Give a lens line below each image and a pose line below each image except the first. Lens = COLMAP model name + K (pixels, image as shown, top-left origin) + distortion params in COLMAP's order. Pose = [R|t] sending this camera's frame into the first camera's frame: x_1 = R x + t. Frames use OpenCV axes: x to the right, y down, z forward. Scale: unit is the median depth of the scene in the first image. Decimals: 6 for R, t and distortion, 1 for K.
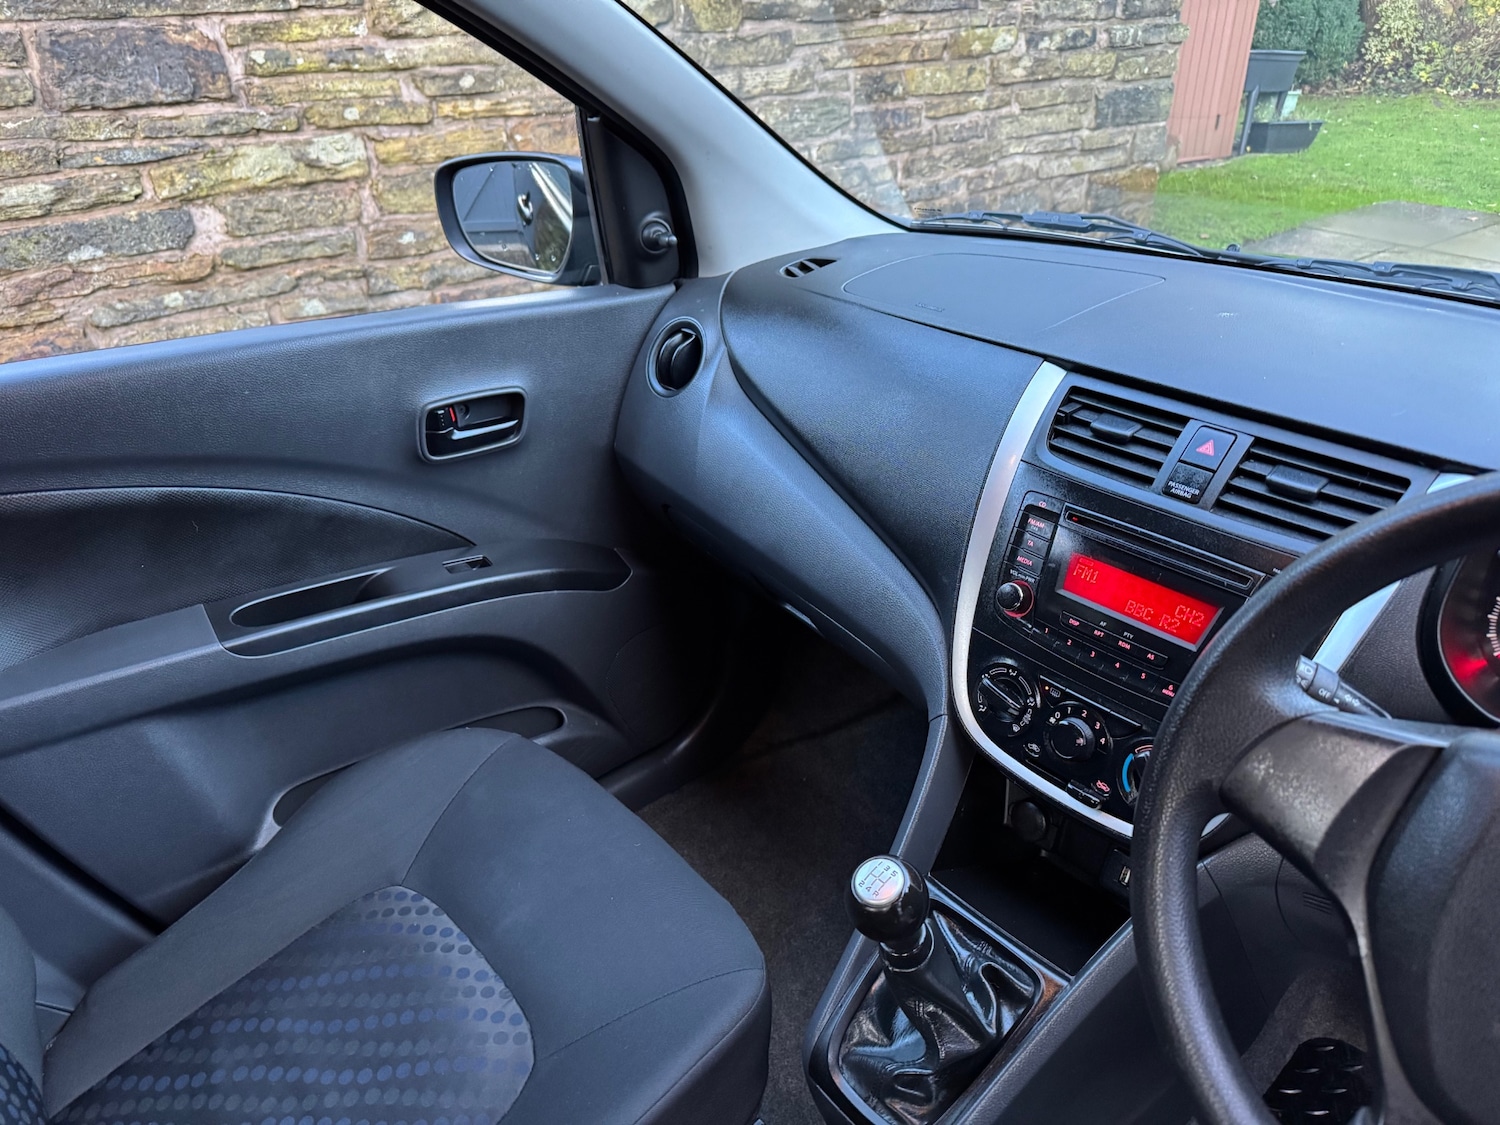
lens RADIAL K [[1066.5, 0, 750.0], [0, 1066.5, 562.5], [0, 0, 1]] dist [0.025755, -0.036937]
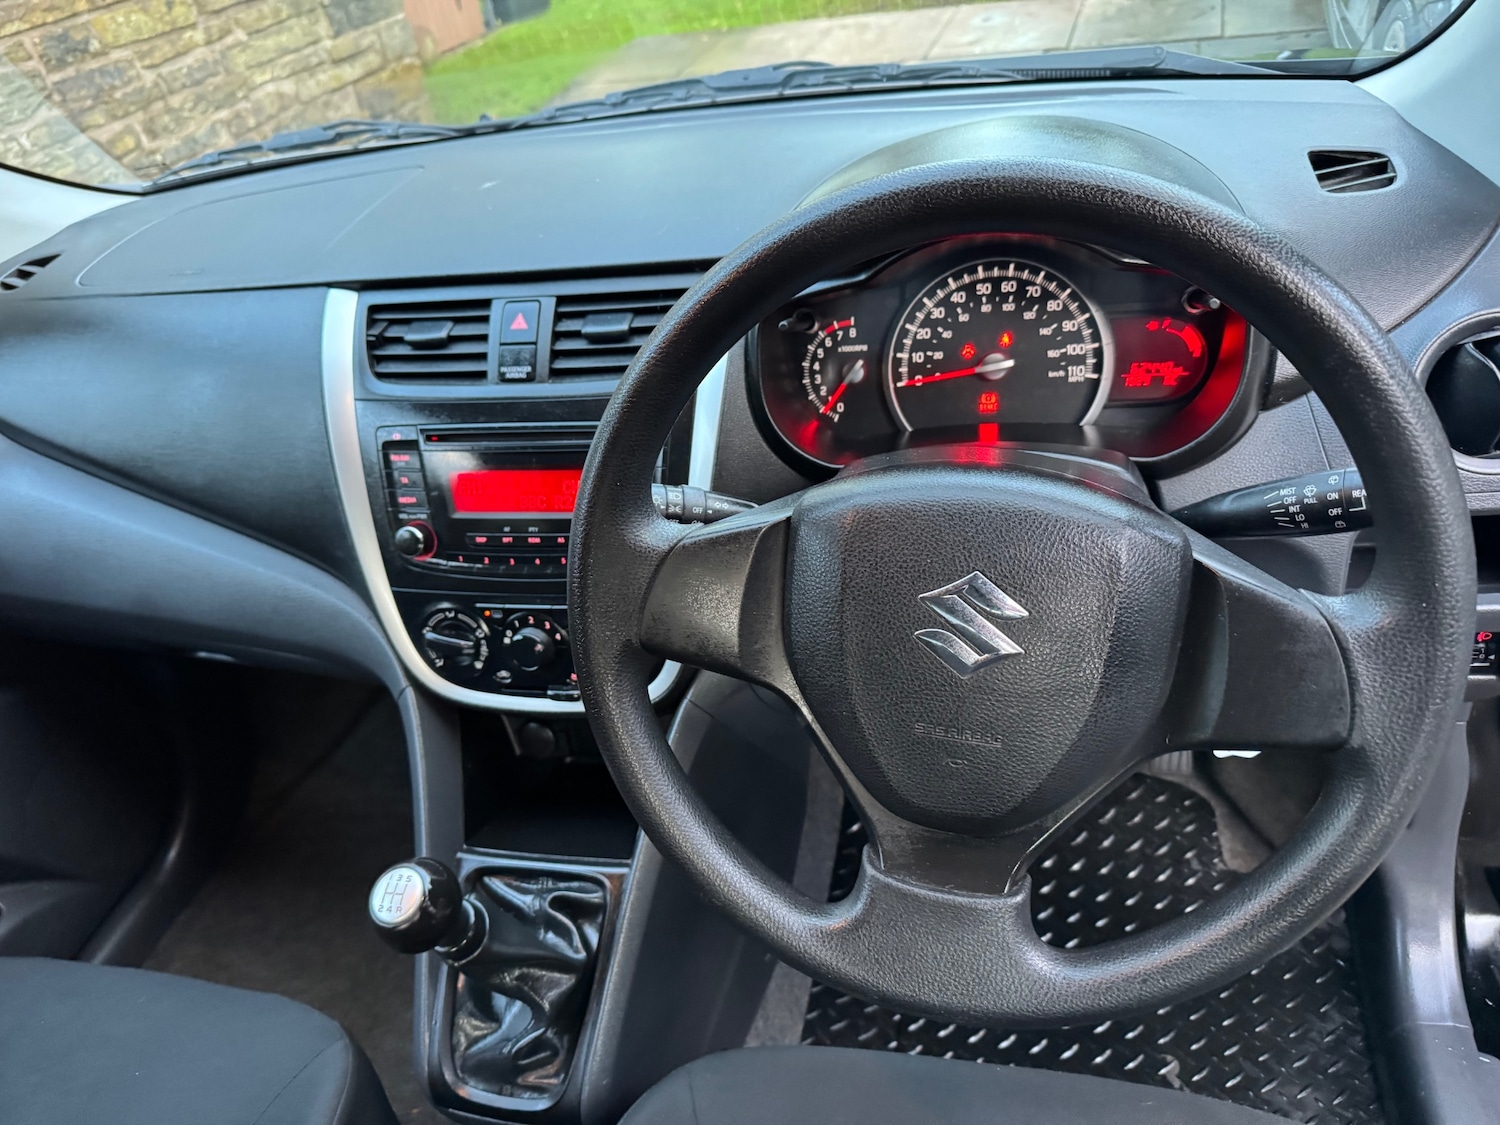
lens RADIAL K [[1066.5, 0, 750.0], [0, 1066.5, 562.5], [0, 0, 1]] dist [0.025755, -0.036937]
pose [[0.797918, -0.432702, 0.419638, 0.079545], [0.400753, 0.900857, 0.166893, 0.010420], [-0.450249, 0.035004, 0.892217, 0.037498]]
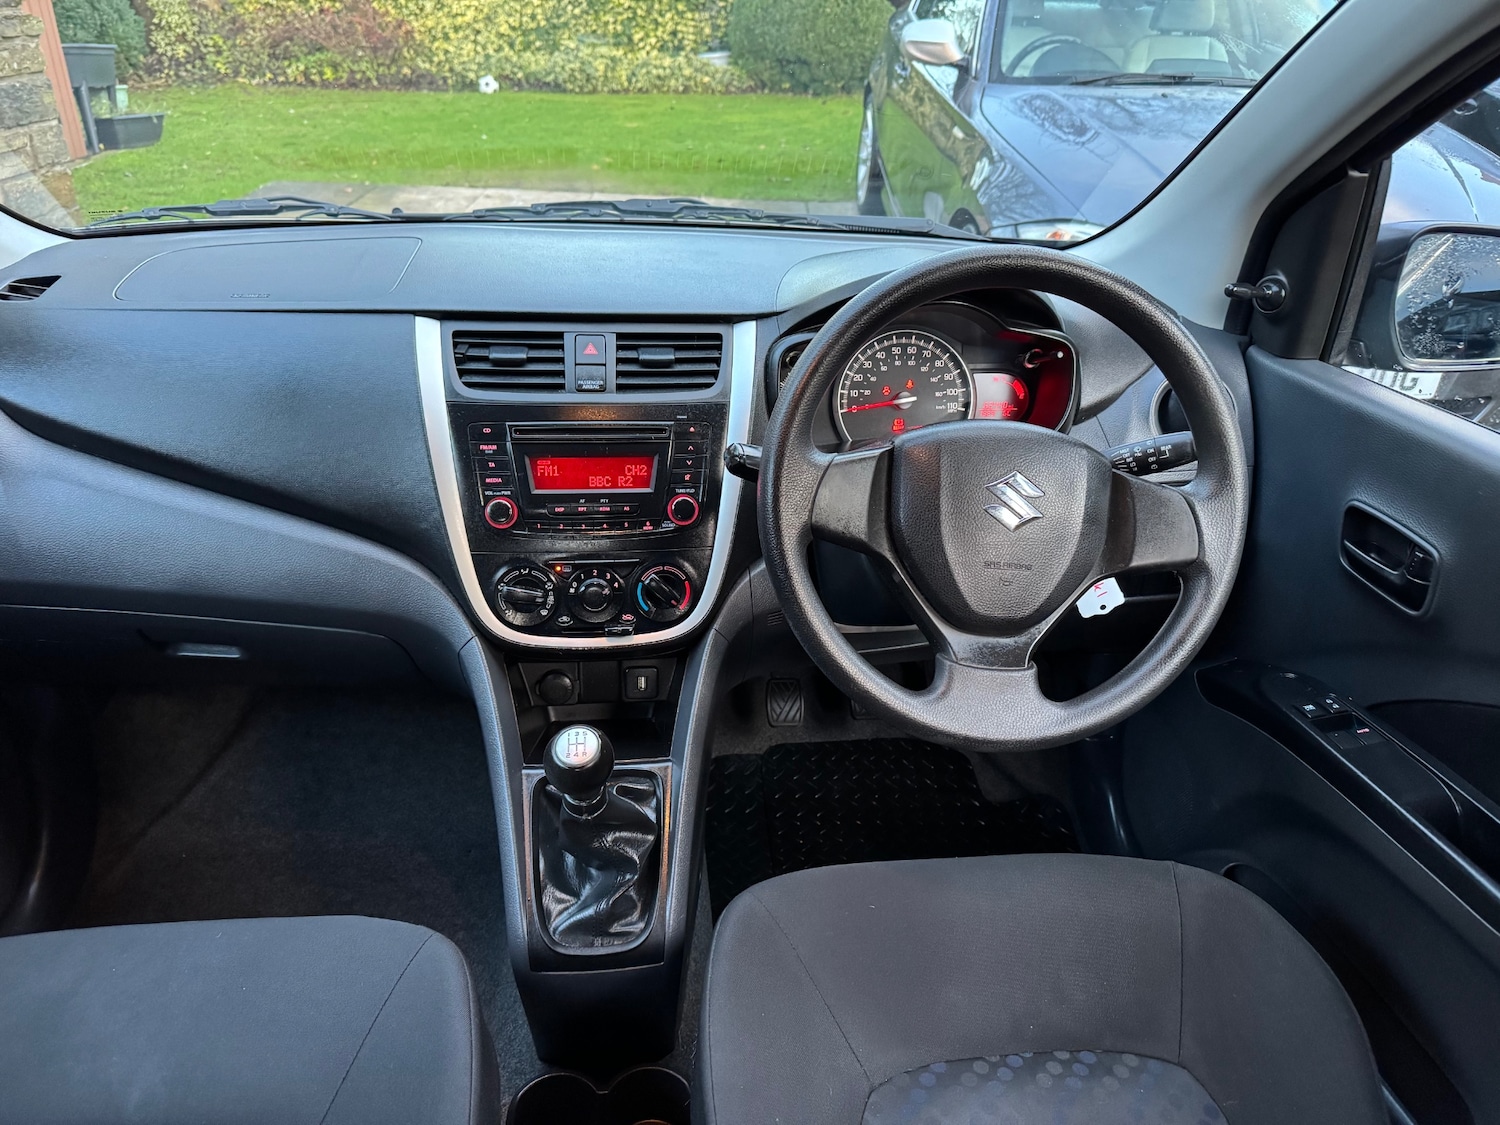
lens RADIAL K [[1016.1, 0, 750.0], [0, 1016.1, 562.5], [0, 0, 1]] dist [0.034654, -0.032920]
pose [[0.561313, -0.370336, 0.740121, -0.425246], [0.354316, 0.915726, 0.189488, -0.030160], [-0.747922, 0.155874, 0.645225, 0.072299]]
